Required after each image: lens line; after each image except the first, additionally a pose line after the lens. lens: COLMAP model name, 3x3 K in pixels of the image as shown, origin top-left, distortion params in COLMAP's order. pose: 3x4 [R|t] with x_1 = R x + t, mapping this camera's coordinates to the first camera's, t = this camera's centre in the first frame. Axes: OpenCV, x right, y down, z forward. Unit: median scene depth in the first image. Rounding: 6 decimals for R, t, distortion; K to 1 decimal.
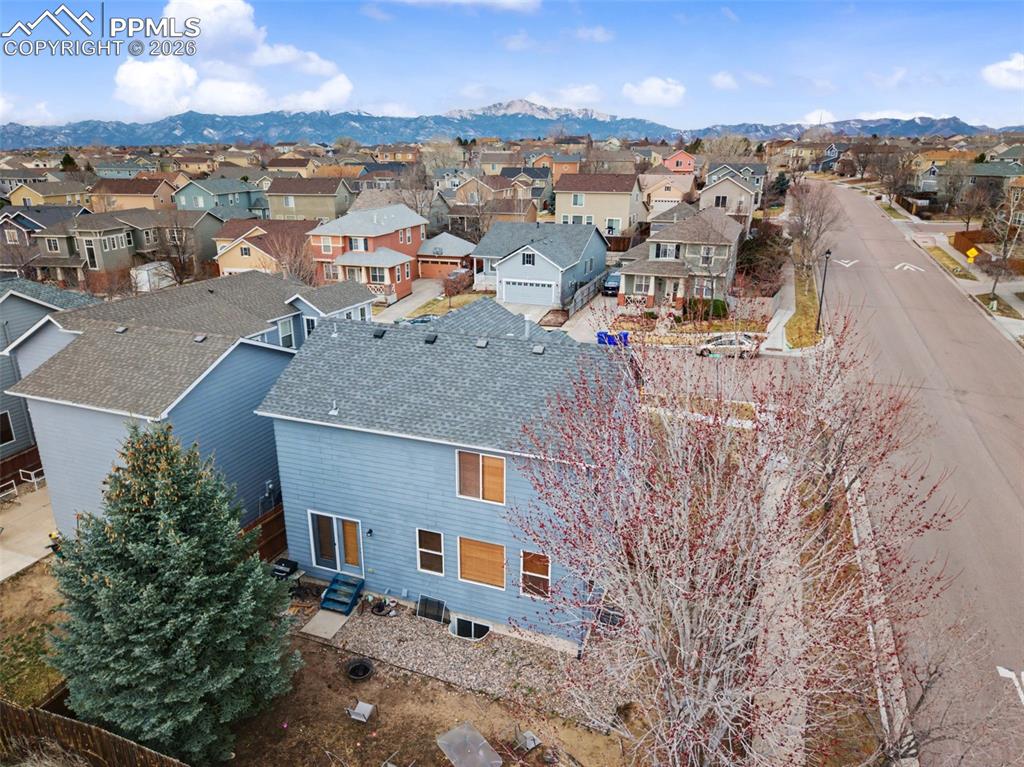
lens RADIAL K [[686.0, 0, 504.4], [0, 686.0, 381.5], [0, 0, 1]] dist [0.009698, -0.016554]
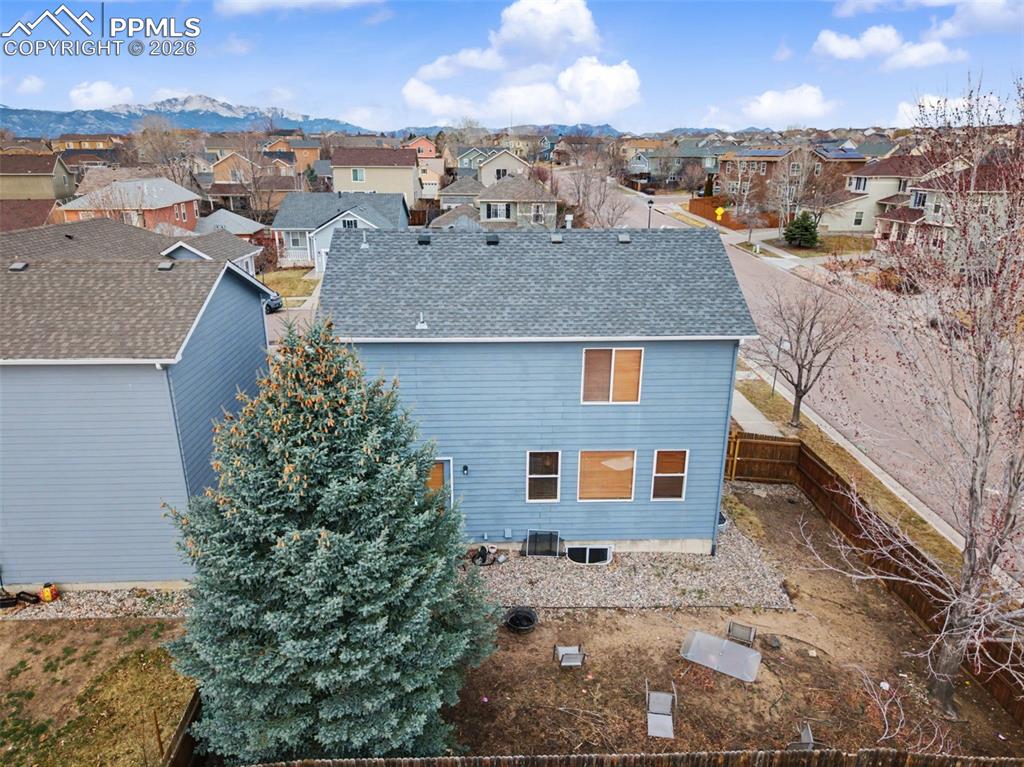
lens RADIAL K [[686.0, 0, 505.8], [0, 686.0, 374.6], [0, 0, 1]] dist [0.009698, -0.016554]
pose [[0.917211, -0.114792, 0.381507, -0.442946], [0.118088, 0.992892, 0.014847, 0.095046], [-0.380499, 0.031433, 0.924247, 0.195588]]
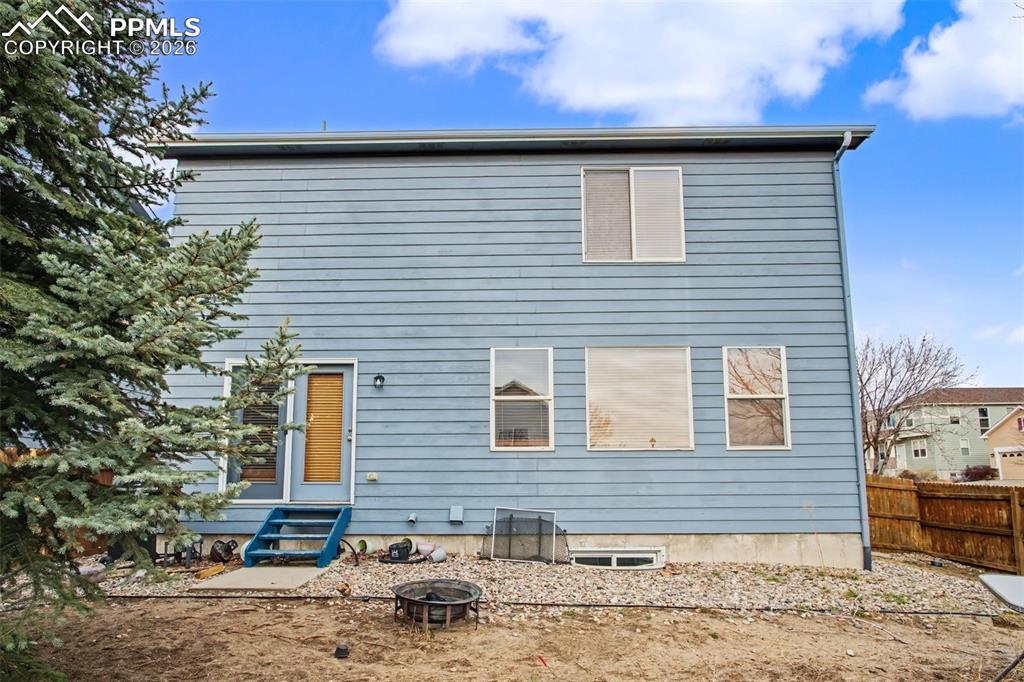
lens RADIAL K [[520.6, 0, 503.1], [0, 520.6, 436.1], [0, 0, 1]] dist [-0.016208, 0.000574]
pose [[0.940750, 0.032796, 0.337512, -0.227298], [0.108728, 0.913590, -0.391830, 0.388759], [-0.321198, 0.405311, 0.855894, 0.665058]]
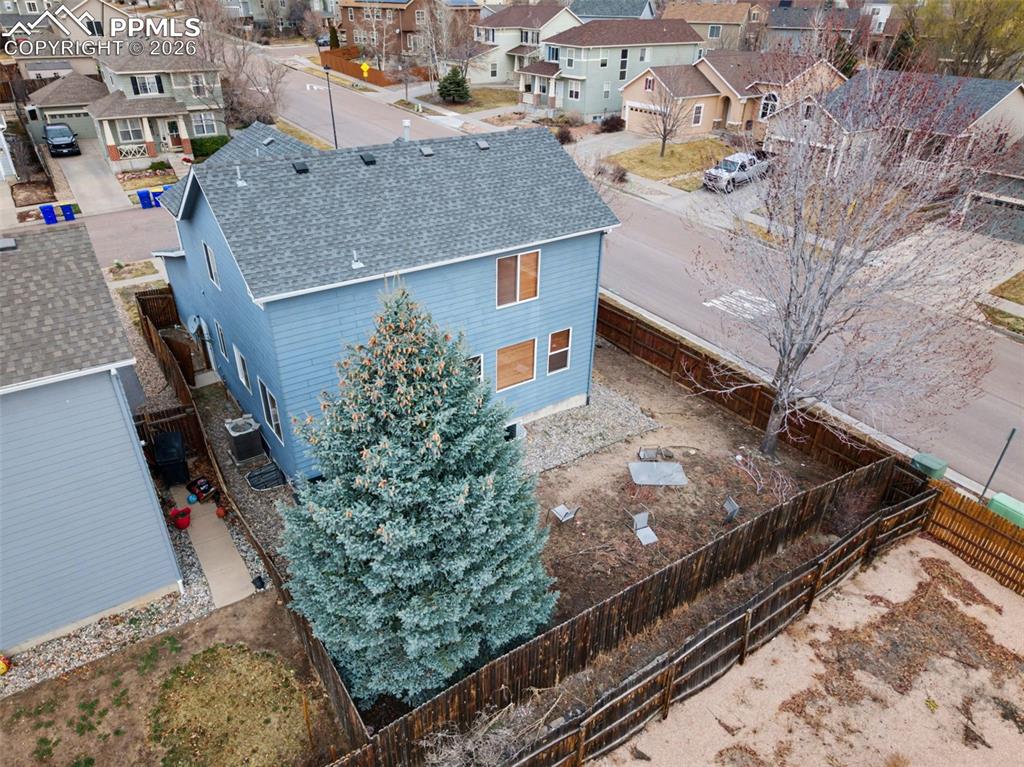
lens RADIAL K [[686.0, 0, 506.4], [0, 686.0, 382.1], [0, 0, 1]] dist [0.009698, -0.016554]
pose [[0.564289, -0.399431, 0.722519, -0.734177], [0.242389, 0.916754, 0.317505, -0.039762], [-0.789193, -0.004034, 0.614131, 0.343187]]
